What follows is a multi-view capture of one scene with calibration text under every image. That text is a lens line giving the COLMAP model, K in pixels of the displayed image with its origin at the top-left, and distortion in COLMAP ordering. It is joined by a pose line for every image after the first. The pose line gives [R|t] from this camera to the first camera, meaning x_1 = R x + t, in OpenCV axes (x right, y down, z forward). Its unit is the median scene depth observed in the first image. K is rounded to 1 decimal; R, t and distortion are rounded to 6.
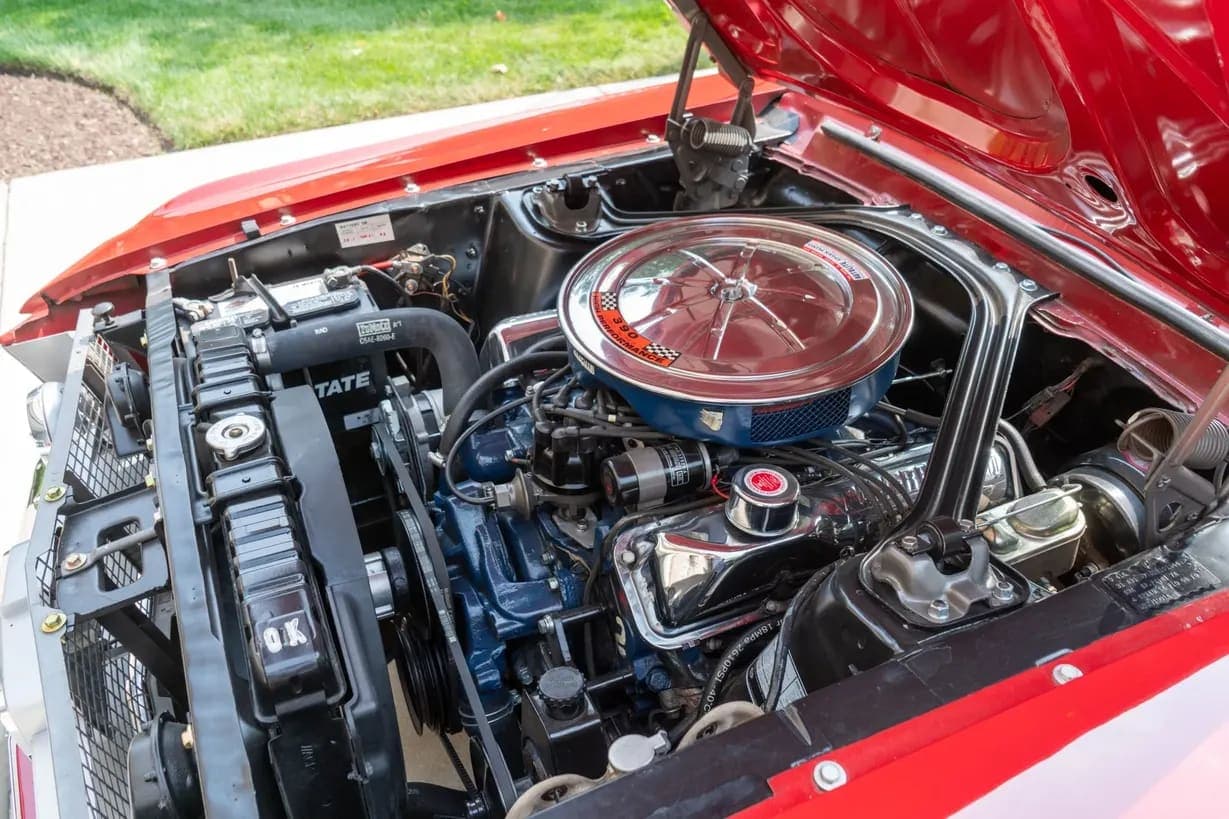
lens RADIAL K [[979.4, 0, 614.5], [0, 979.4, 409.5], [0, 0, 1]] dist [-0.000342, 0.000684]
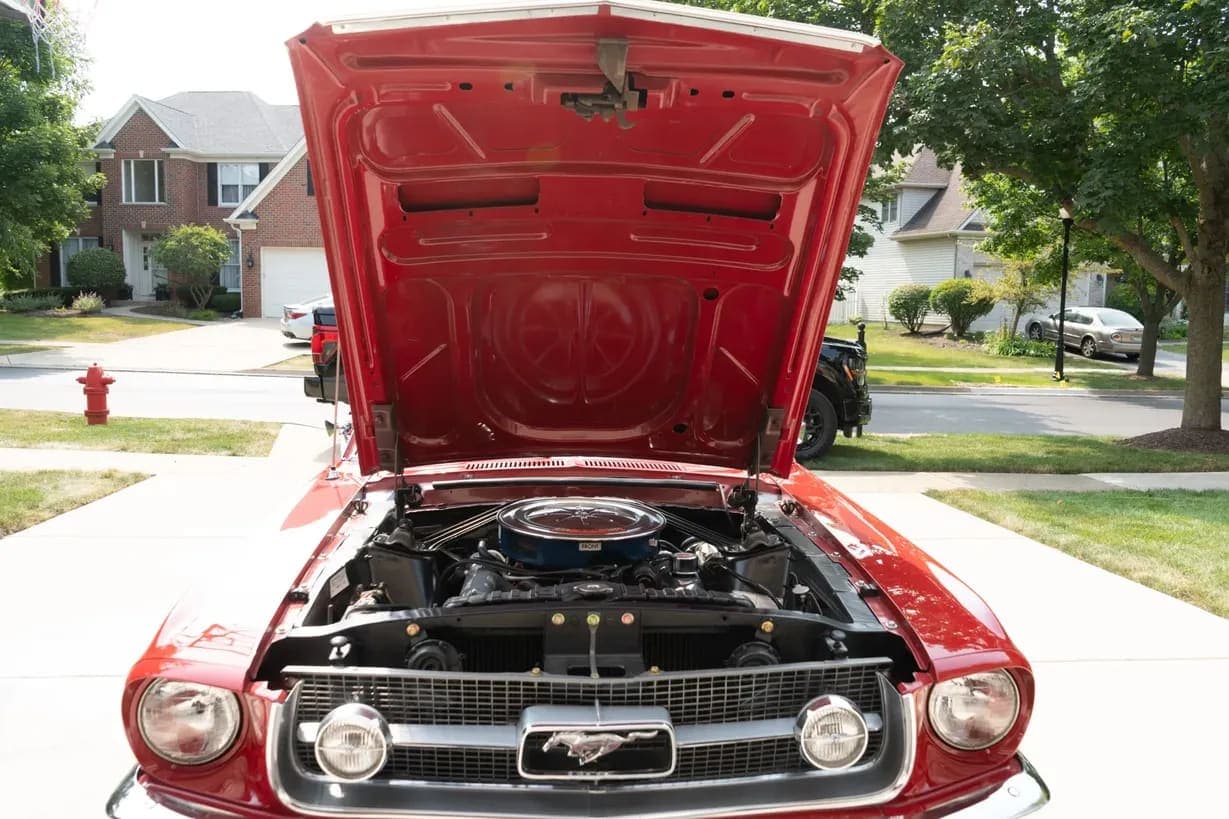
lens RADIAL K [[980.3, 0, 614.5], [0, 980.3, 409.5], [0, 0, 1]] dist [-0.025422, -0.007769]
pose [[0.344363, -0.068371, 0.936344, -1.427315], [0.534280, 0.834365, -0.135570, 0.009497], [-0.771984, 0.546955, 0.323854, 0.119030]]
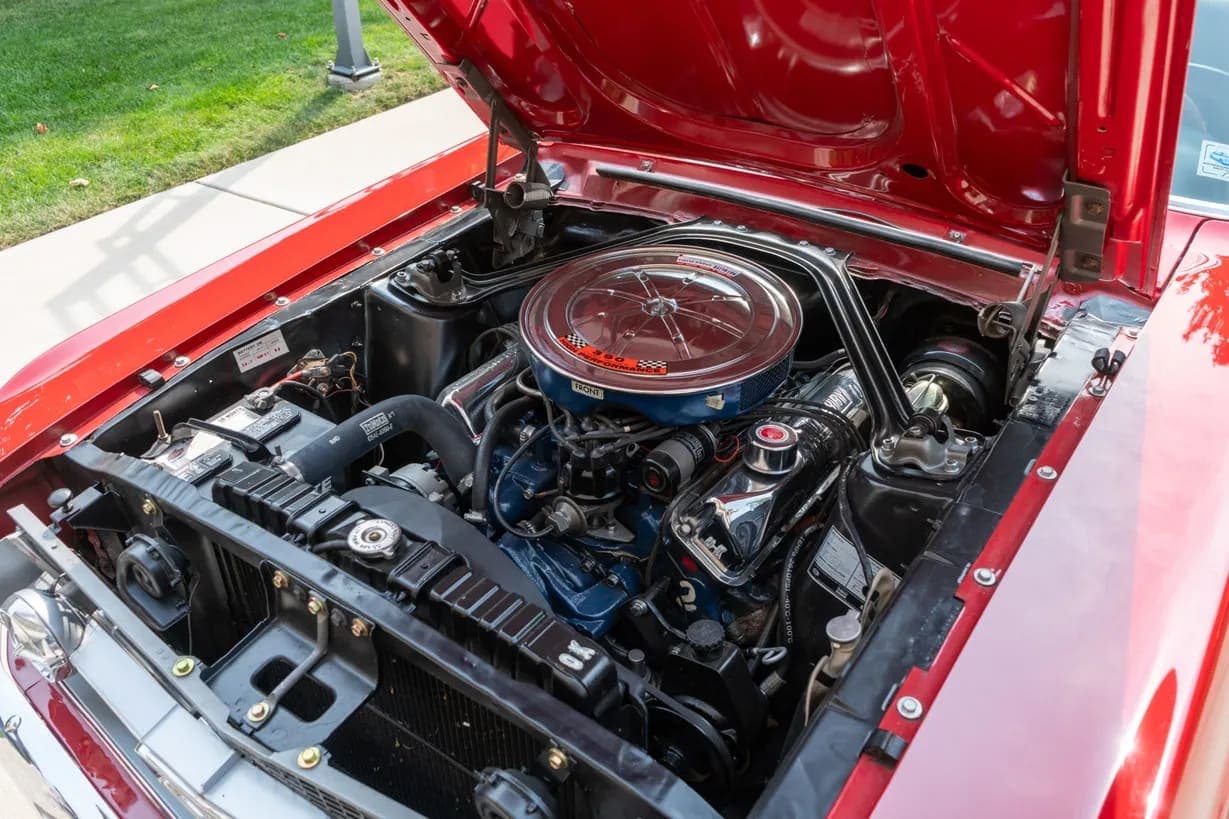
lens RADIAL K [[974.2, 0, 614.5], [0, 974.2, 409.5], [0, 0, 1]] dist [-0.028273, 0.000228]
pose [[0.861901, -0.290685, 0.415486, -0.384200], [0.306015, 0.951525, 0.030901, -0.042460], [-0.404328, 0.100511, 0.909075, -0.071777]]
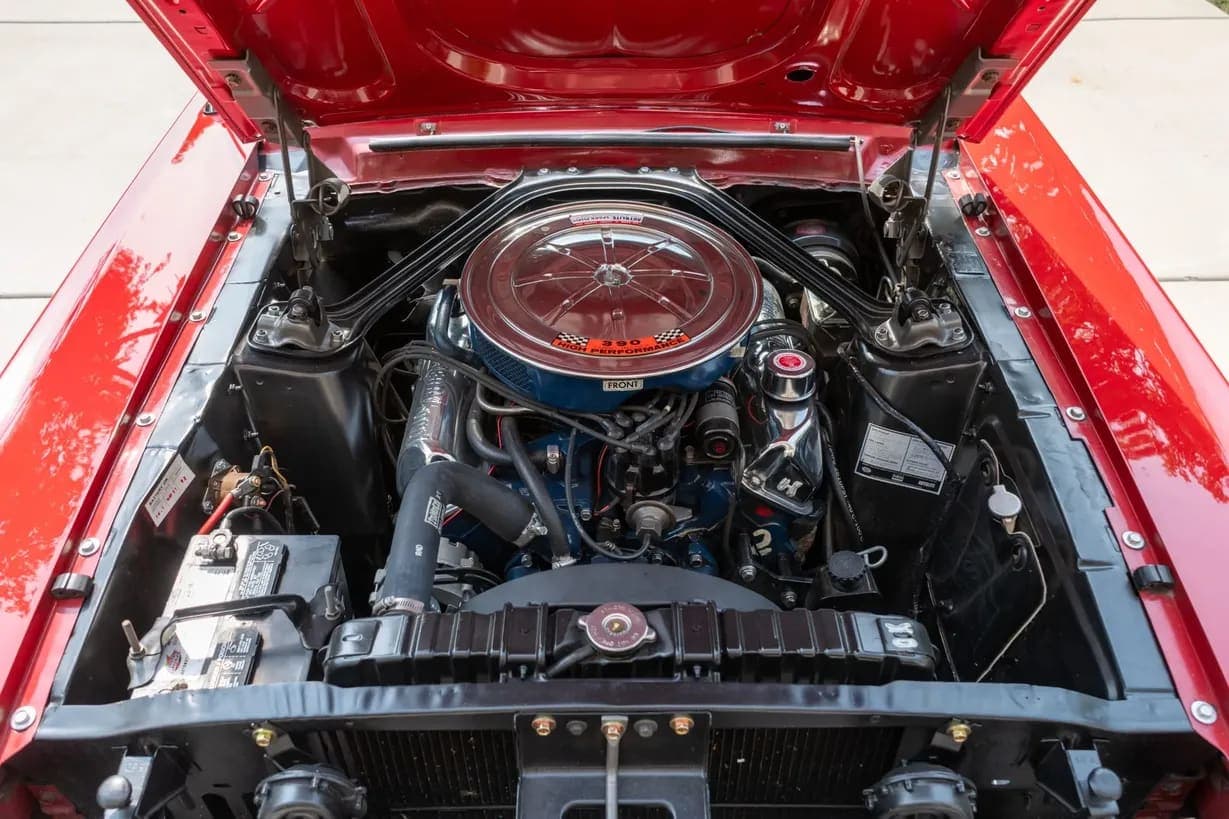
lens RADIAL K [[980.3, 0, 614.5], [0, 980.3, 409.5], [0, 0, 1]] dist [-0.025422, -0.007769]
pose [[0.403513, -0.583758, 0.704559, -0.631786], [0.531188, 0.776438, 0.339092, -0.312241], [-0.744994, 0.237426, 0.623388, 0.246569]]
